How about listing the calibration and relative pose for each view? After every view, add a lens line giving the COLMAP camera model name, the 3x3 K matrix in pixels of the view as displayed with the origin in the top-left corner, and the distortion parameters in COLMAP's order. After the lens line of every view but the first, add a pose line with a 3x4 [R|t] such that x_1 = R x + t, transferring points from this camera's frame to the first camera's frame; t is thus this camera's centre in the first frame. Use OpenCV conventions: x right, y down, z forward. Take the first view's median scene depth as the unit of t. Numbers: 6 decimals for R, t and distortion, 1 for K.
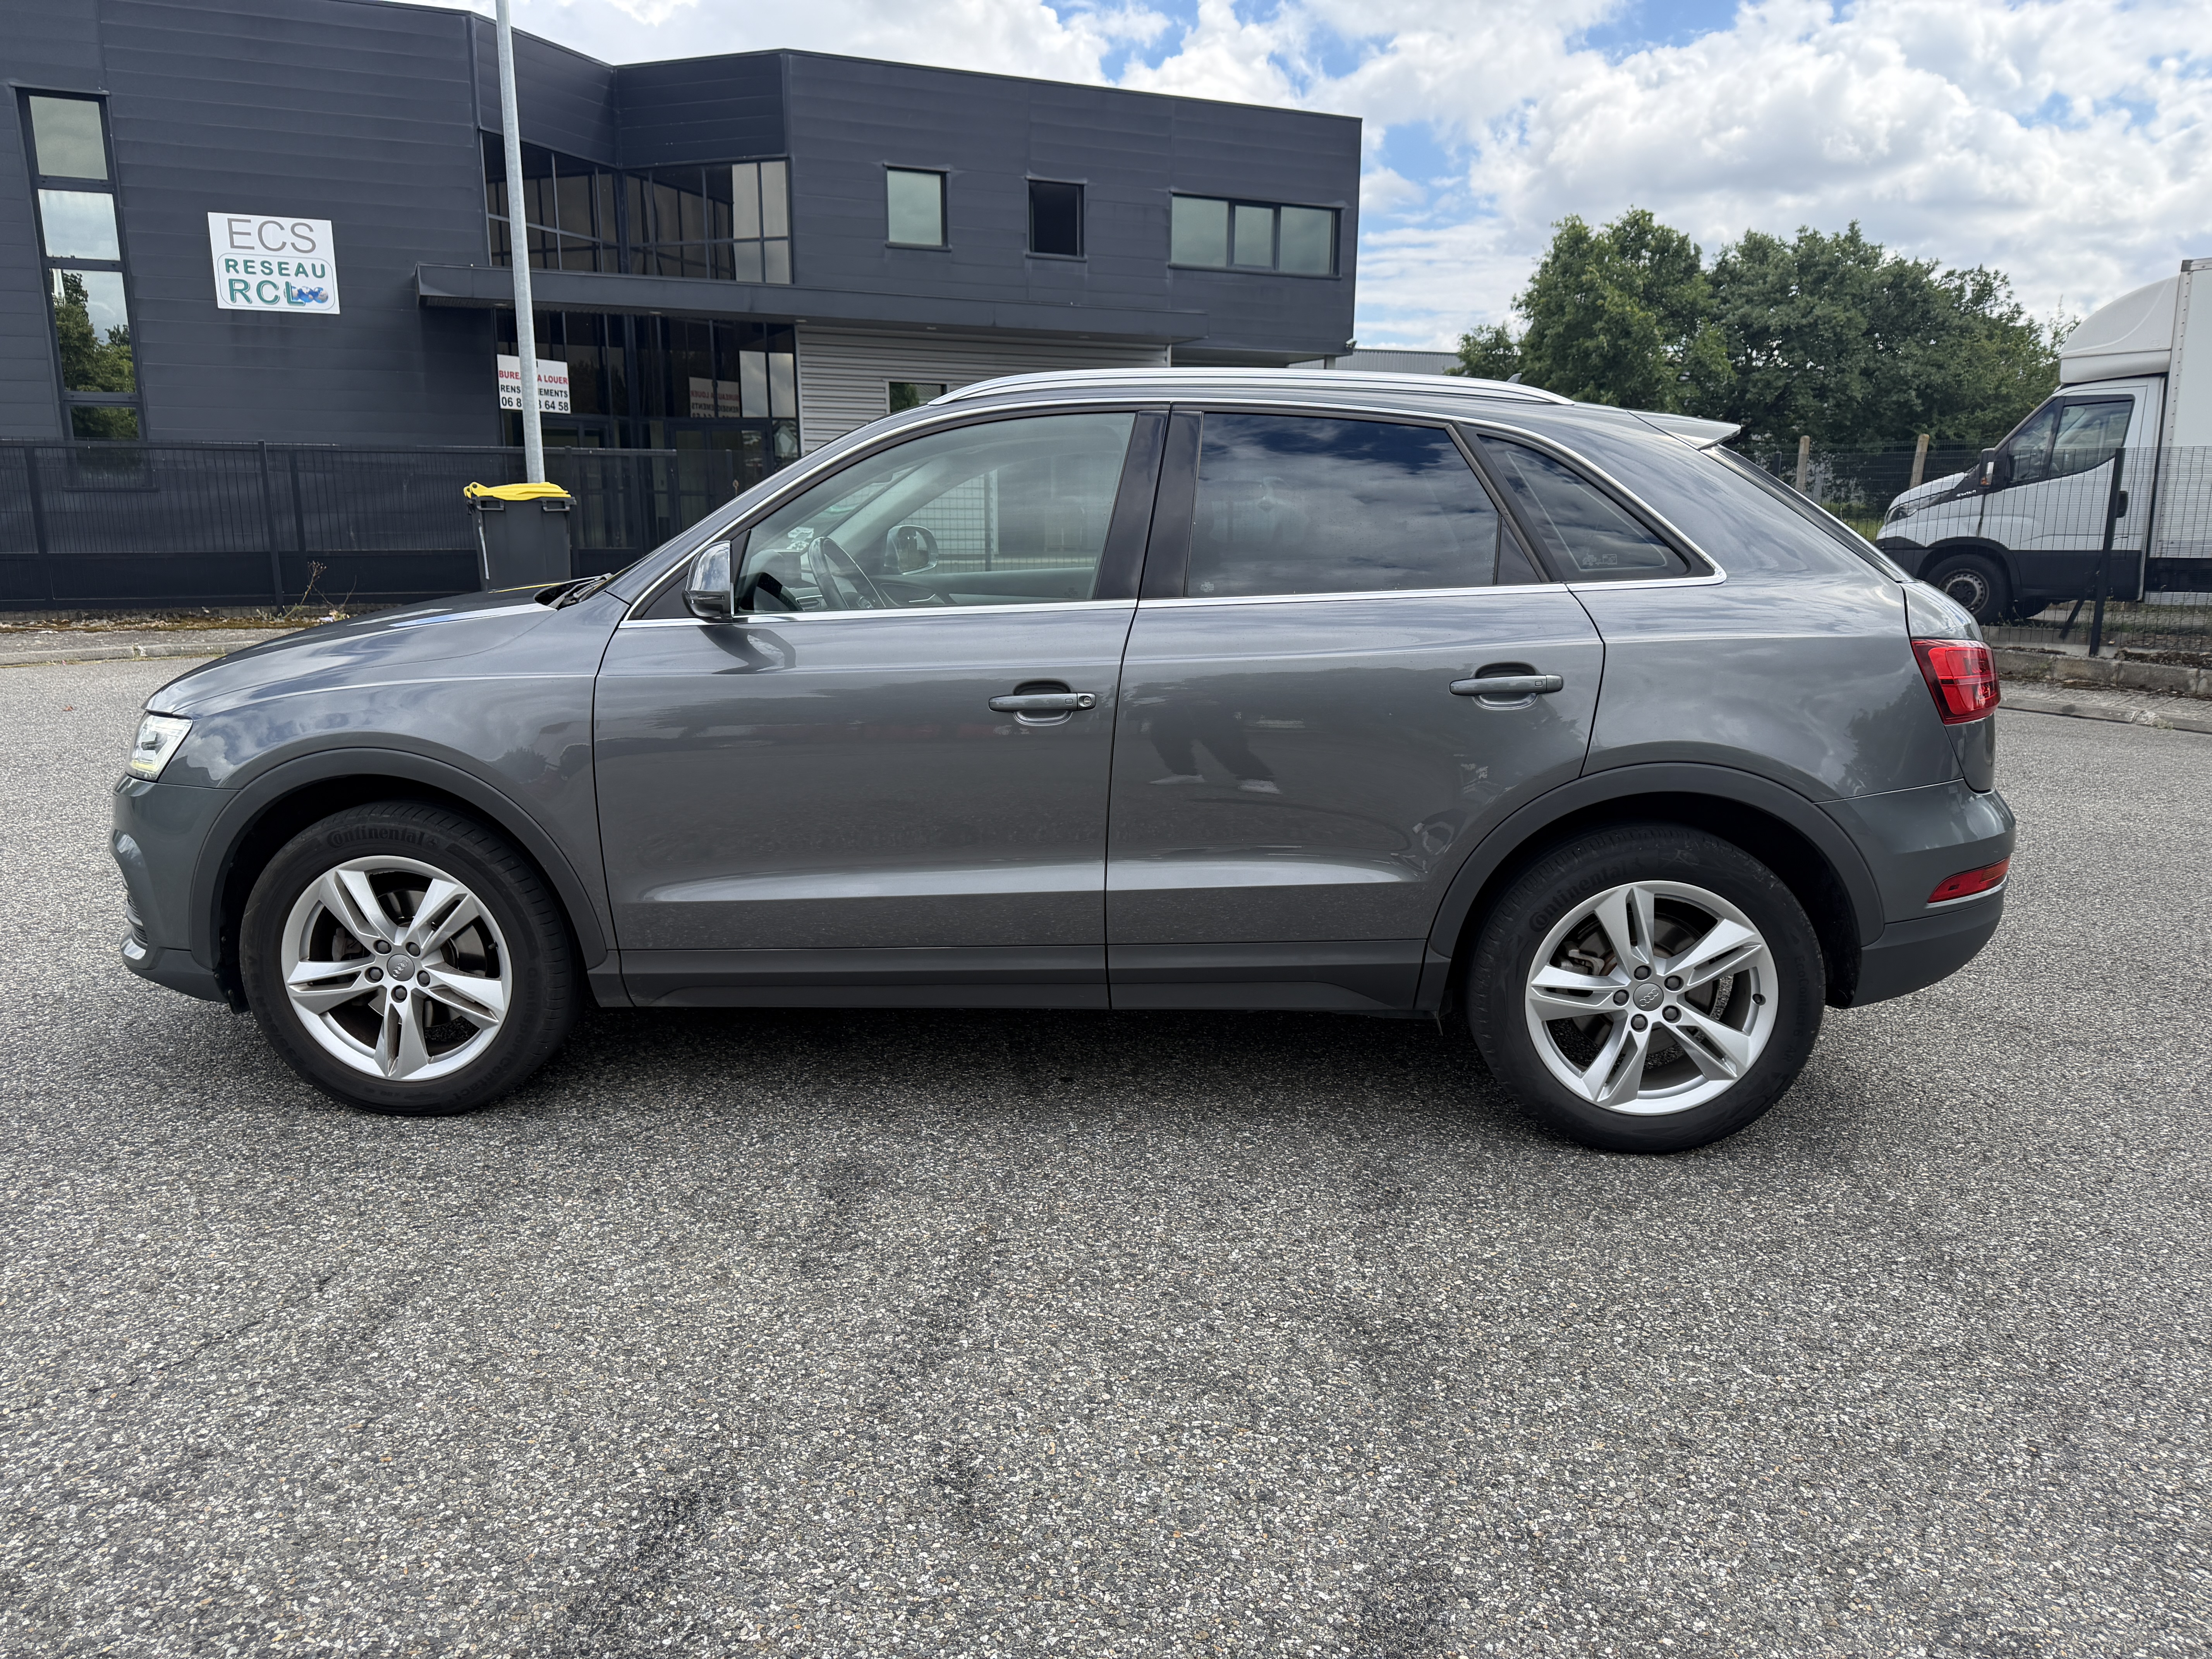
lens RADIAL K [[1558.0, 0, 1103.2], [0, 1558.0, 836.4], [0, 0, 1]] dist [0.021705, -0.022258]
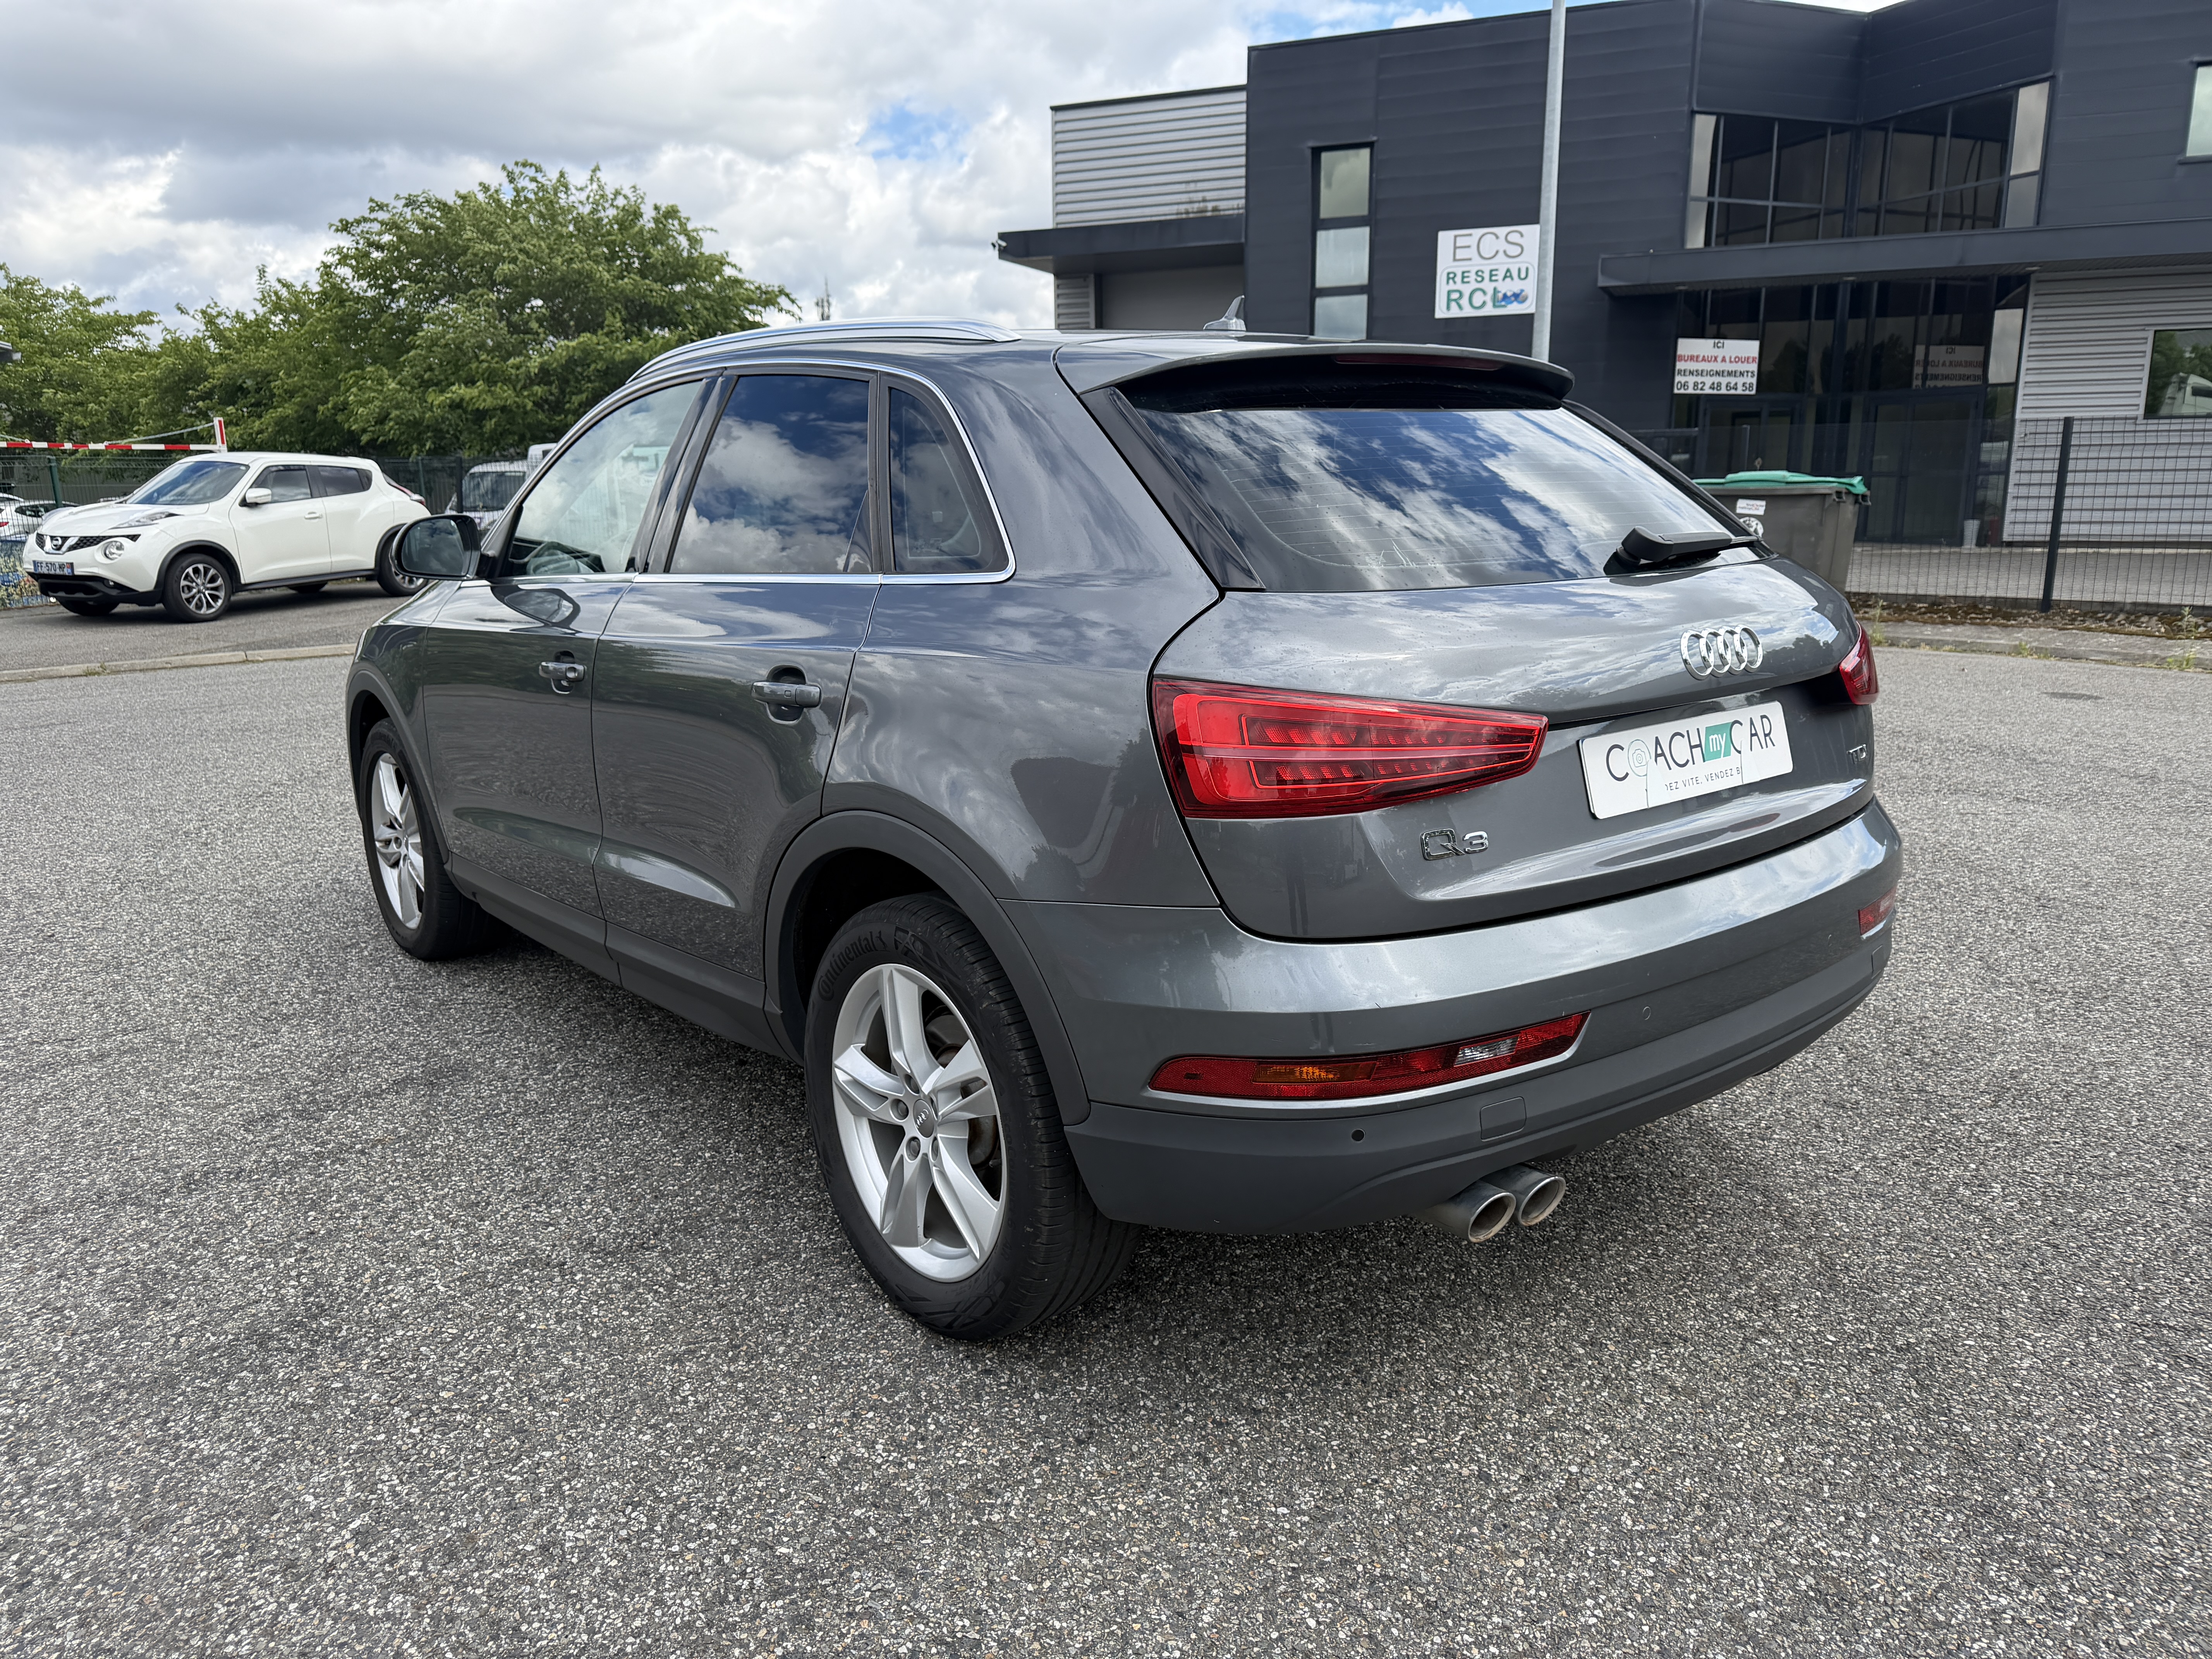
lens RADIAL K [[1558.0, 0, 1104.7], [0, 1558.0, 830.1], [0, 0, 1]] dist [0.021705, -0.022258]
pose [[0.679052, 0.148474, -0.718918, 0.132533], [-0.145106, 0.987158, 0.066813, -0.014683], [0.719606, 0.058950, 0.691876, 0.074777]]
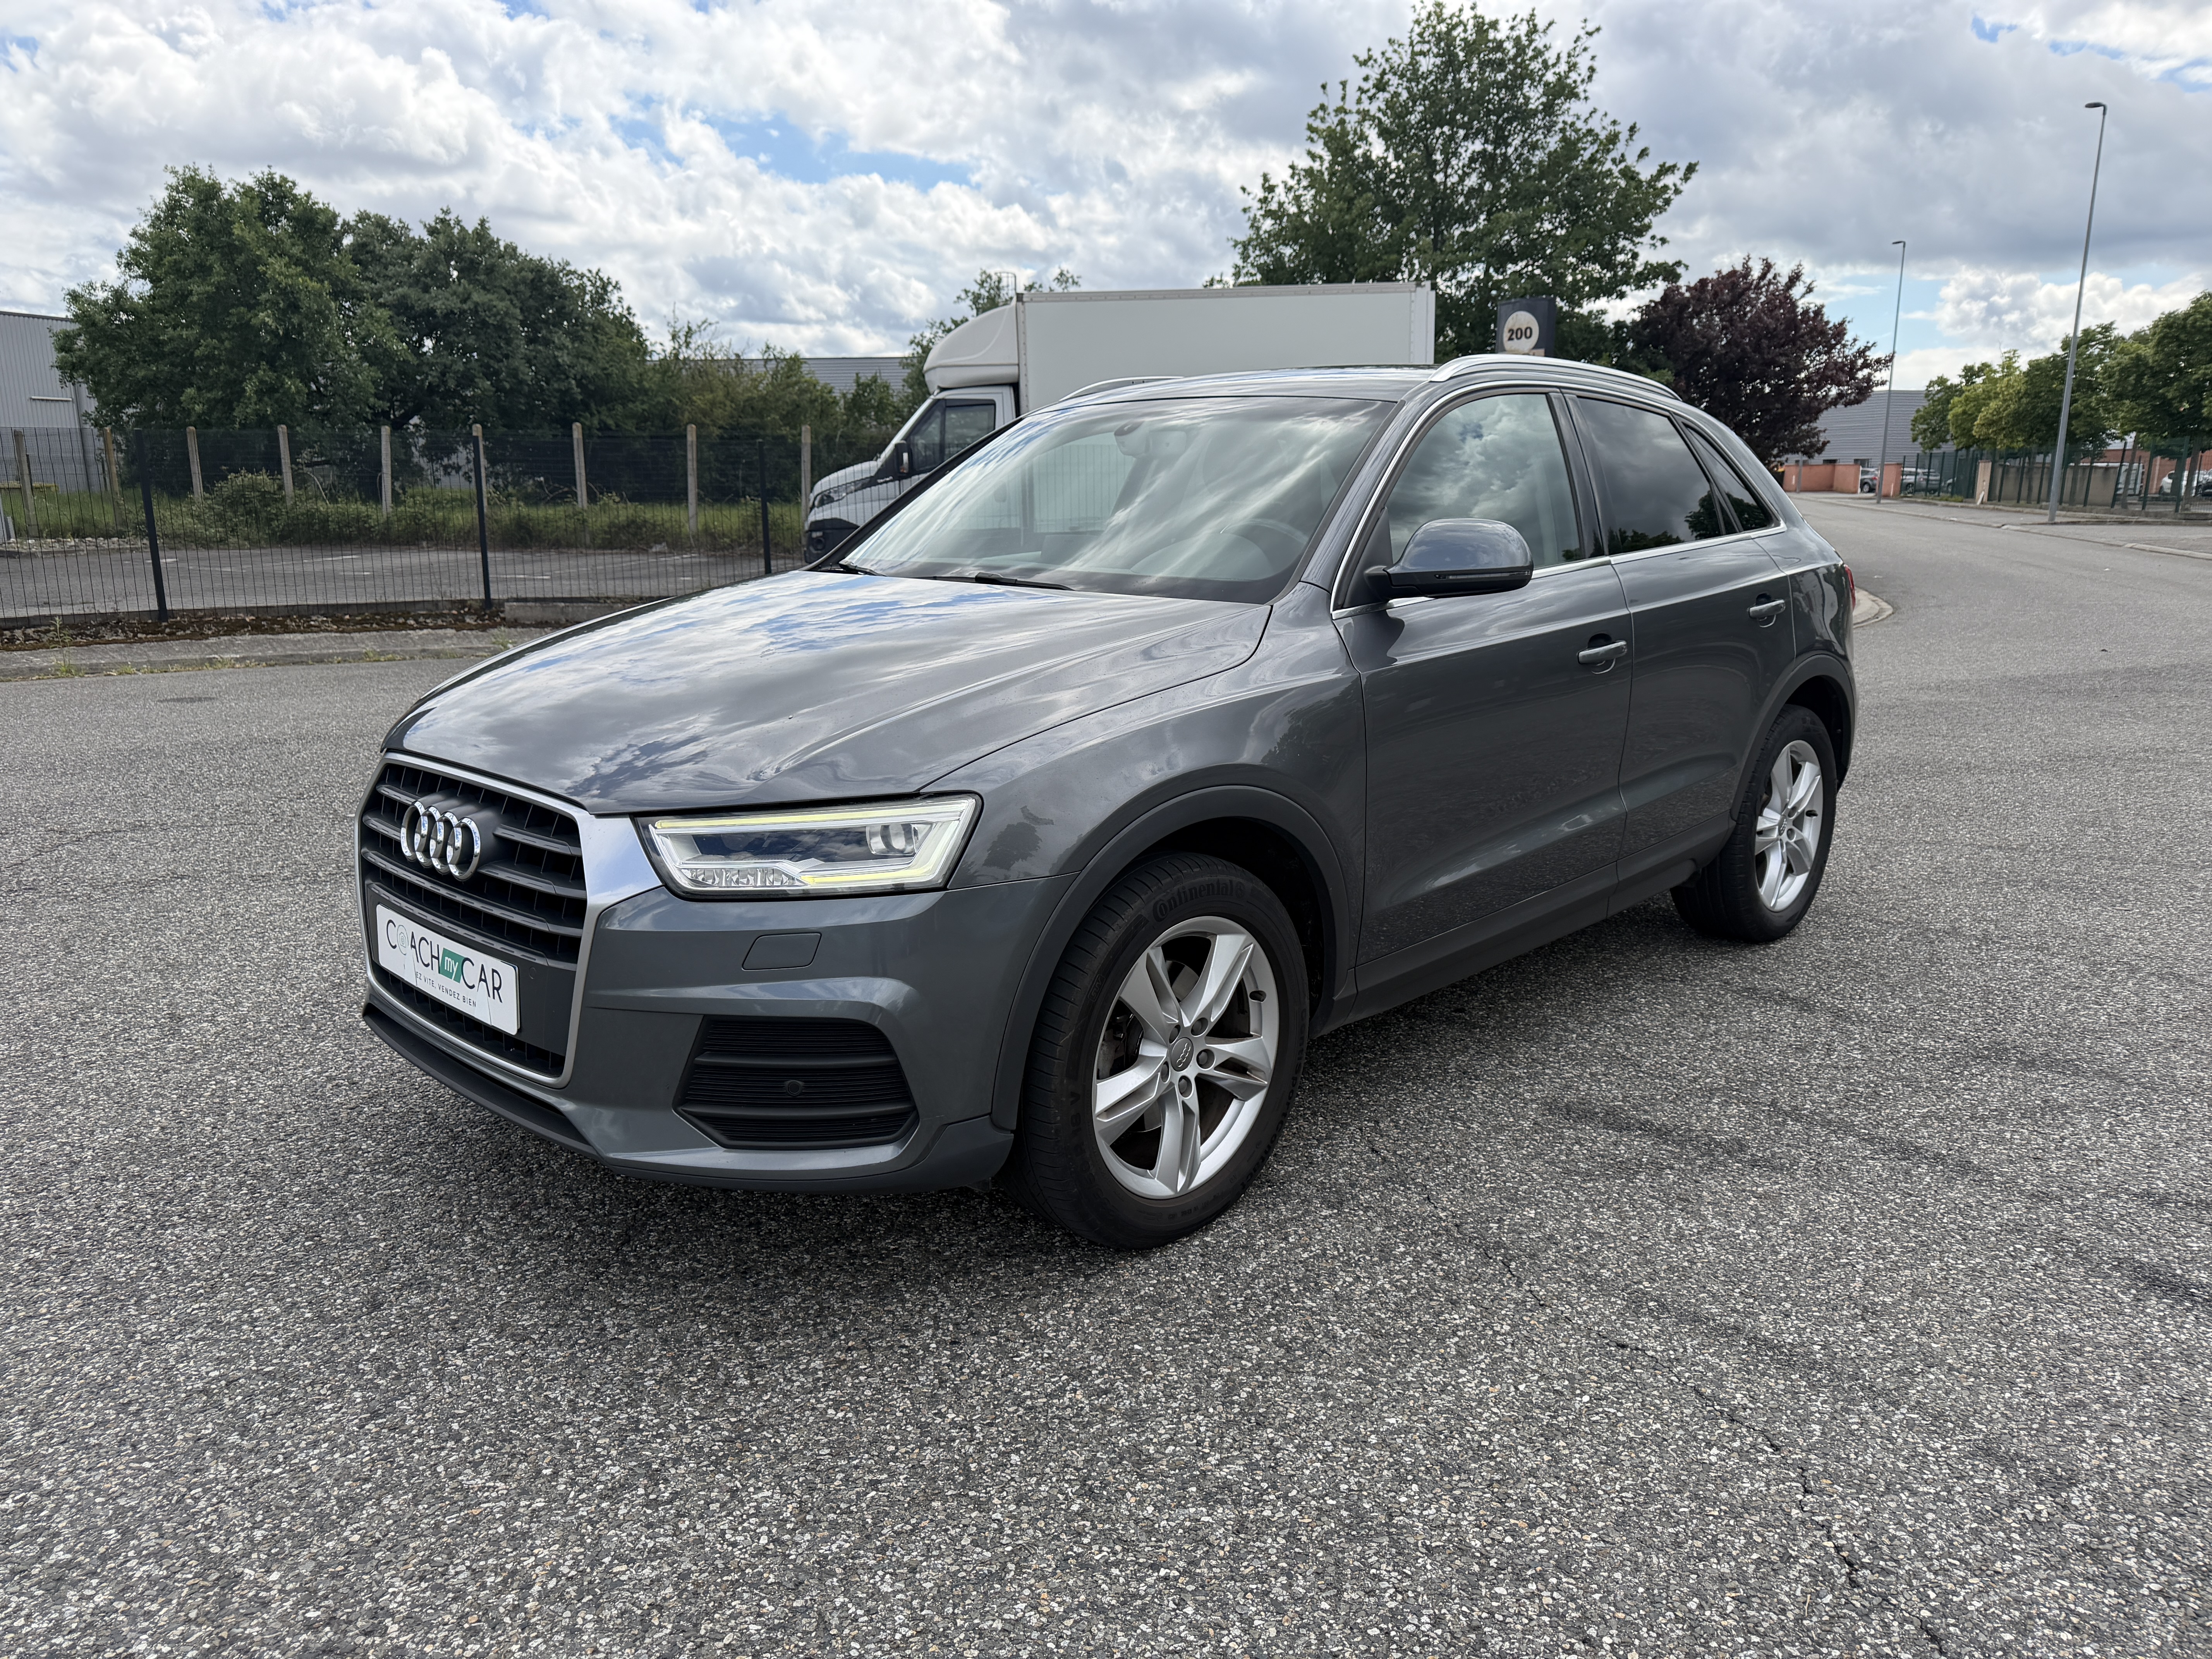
lens RADIAL K [[1558.0, 0, 1110.9], [0, 1558.0, 814.7], [0, 0, 1]] dist [0.021705, -0.022258]
pose [[0.654078, -0.161476, 0.738991, -0.155604], [0.164323, 0.983951, 0.069561, -0.015133], [-0.738363, 0.075935, 0.670114, 0.070158]]
